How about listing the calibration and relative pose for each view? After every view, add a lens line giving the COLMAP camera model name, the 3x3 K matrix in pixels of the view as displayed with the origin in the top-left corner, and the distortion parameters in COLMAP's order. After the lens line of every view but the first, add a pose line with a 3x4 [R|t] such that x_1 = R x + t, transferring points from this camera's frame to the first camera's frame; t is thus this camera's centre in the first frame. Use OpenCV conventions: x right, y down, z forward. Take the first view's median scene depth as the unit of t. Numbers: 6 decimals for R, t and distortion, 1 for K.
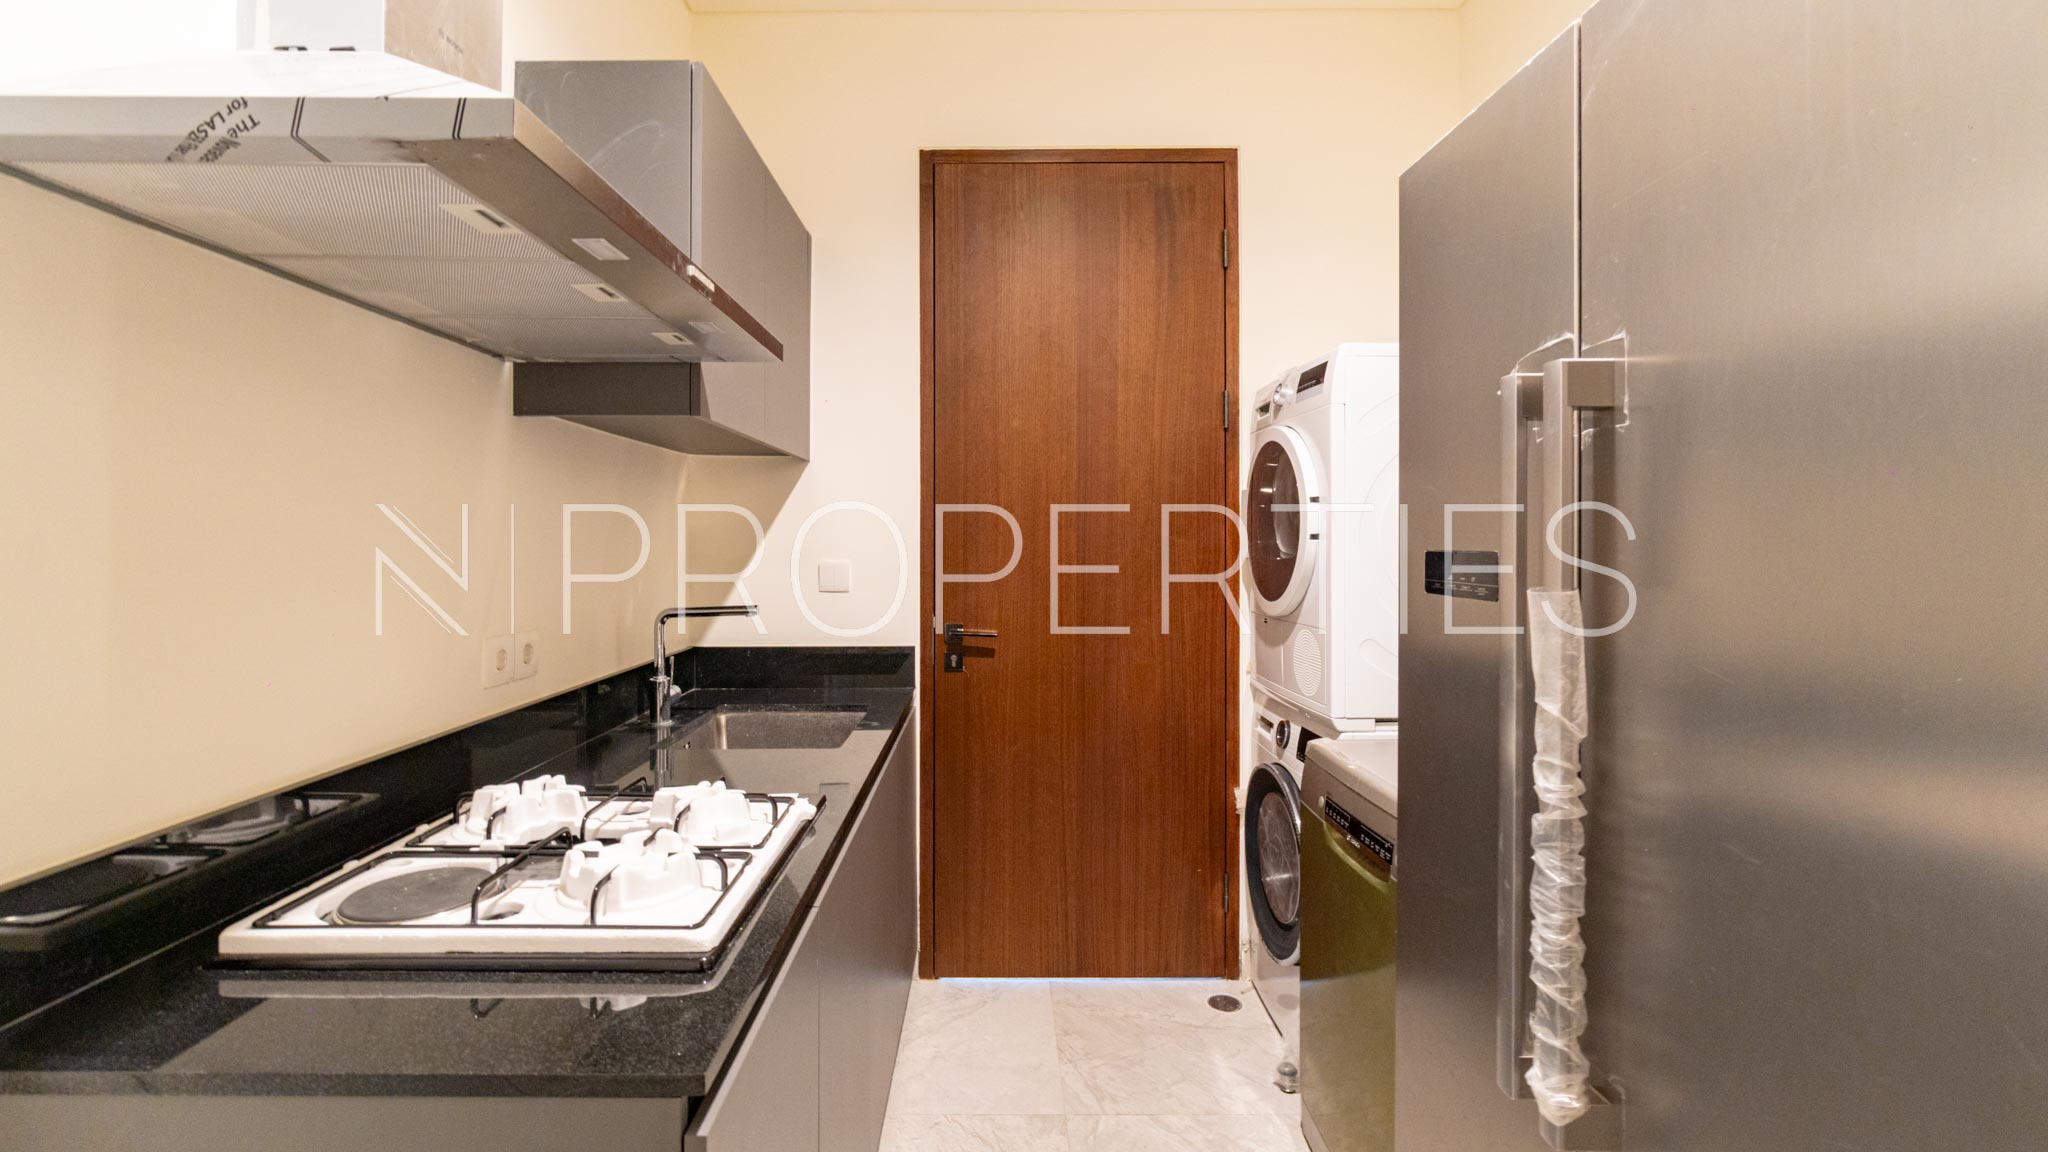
lens RADIAL K [[895.4, 0, 1017.3], [0, 895.4, 537.4], [0, 0, 1]] dist [-0.000358, -0.000995]
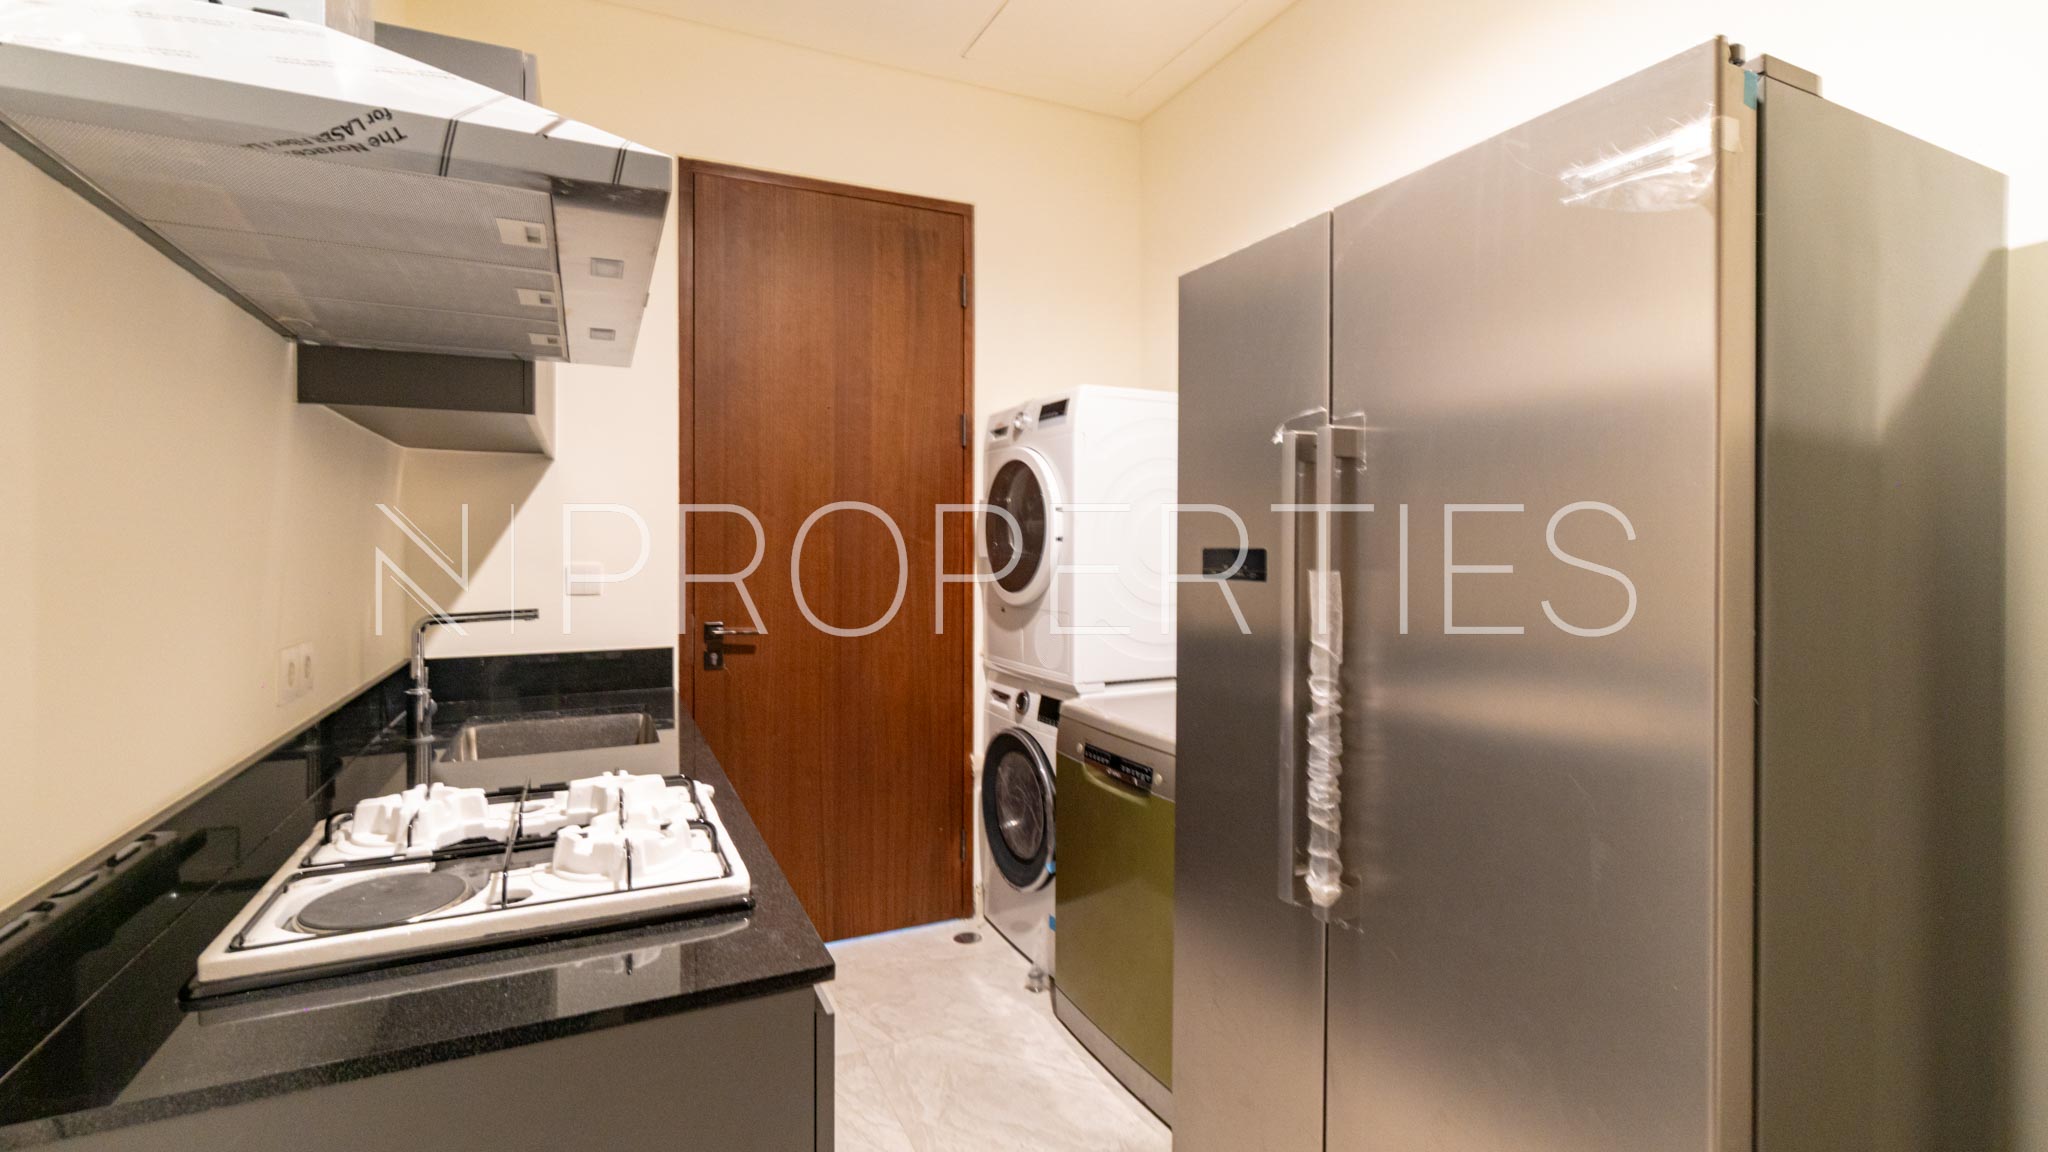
lens RADIAL K [[895.4, 0, 987.0], [0, 895.4, 548.8], [0, 0, 1]] dist [-0.000358, -0.000995]
pose [[0.914186, -0.002874, 0.405285, -0.264688], [-0.000595, 0.999964, 0.008433, 0.002521], [-0.405295, -0.007950, 0.914151, -0.092820]]
